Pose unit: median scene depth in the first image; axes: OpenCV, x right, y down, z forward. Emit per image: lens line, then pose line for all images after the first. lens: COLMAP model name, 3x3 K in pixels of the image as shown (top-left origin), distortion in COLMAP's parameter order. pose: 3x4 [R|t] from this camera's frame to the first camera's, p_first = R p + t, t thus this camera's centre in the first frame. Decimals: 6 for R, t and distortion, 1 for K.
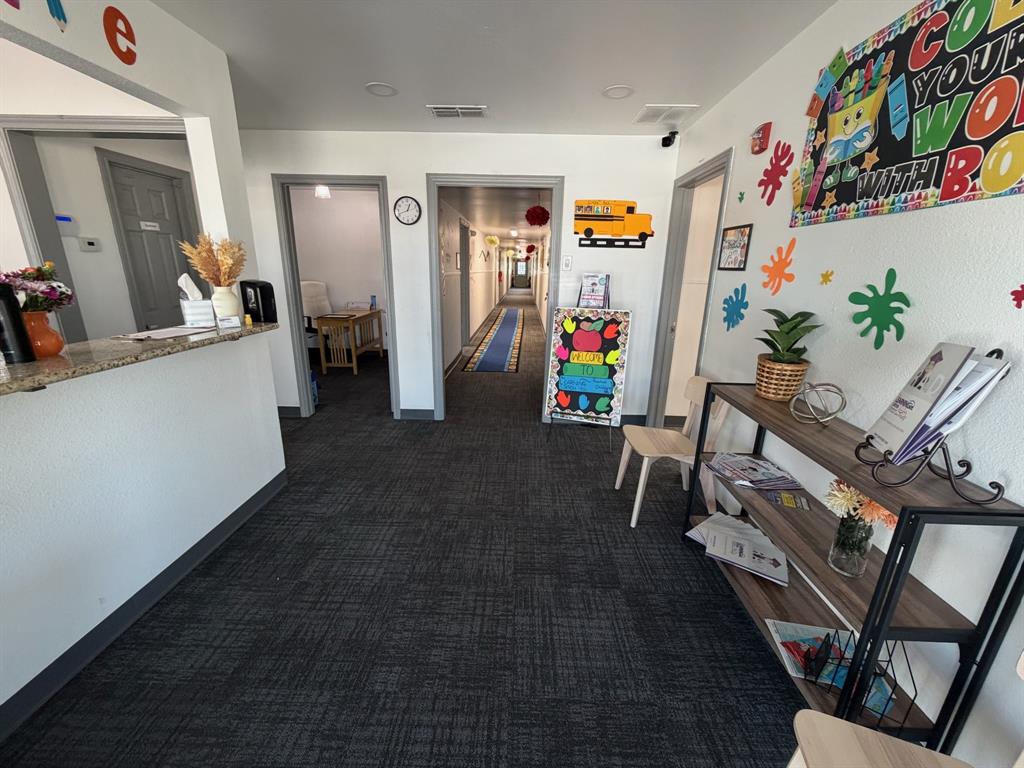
lens RADIAL K [[406.8, 0, 512.0], [0, 406.8, 384.0], [0, 0, 1]] dist [0.000234, -0.000017]
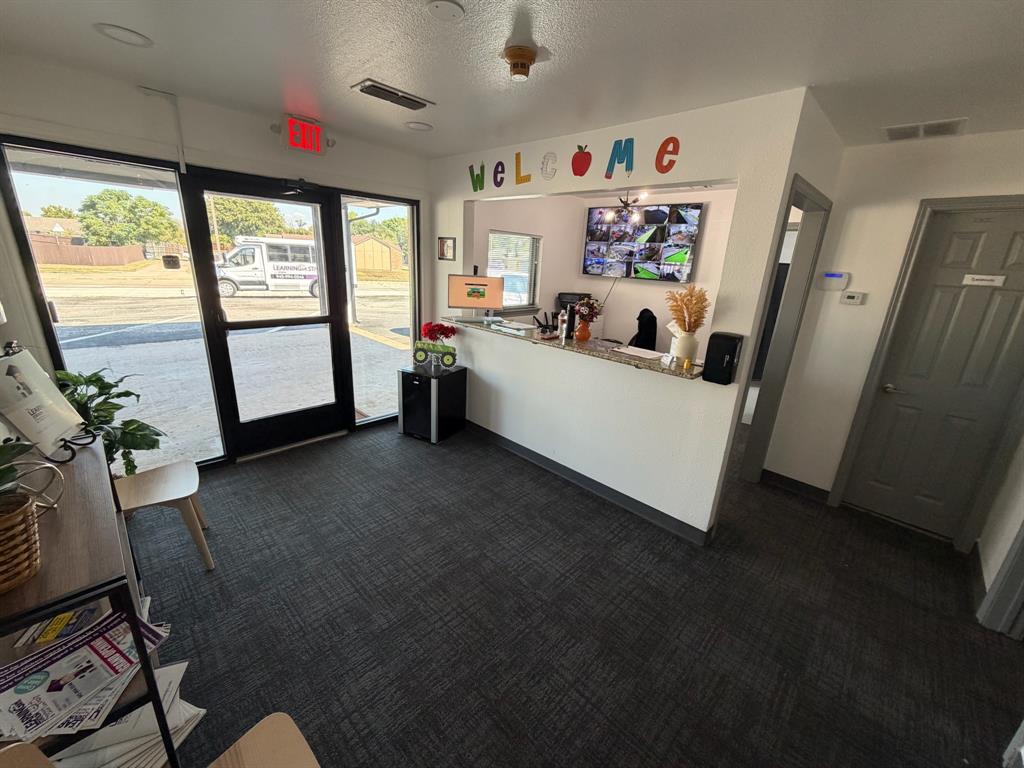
lens RADIAL K [[406.8, 0, 512.0], [0, 406.8, 384.0], [0, 0, 1]] dist [0.000234, -0.000017]
pose [[-0.677744, 0.162047, -0.717220, 0.468307], [-0.267024, 0.854582, 0.445408, -0.508648], [0.685100, 0.493387, -0.535917, 1.406102]]
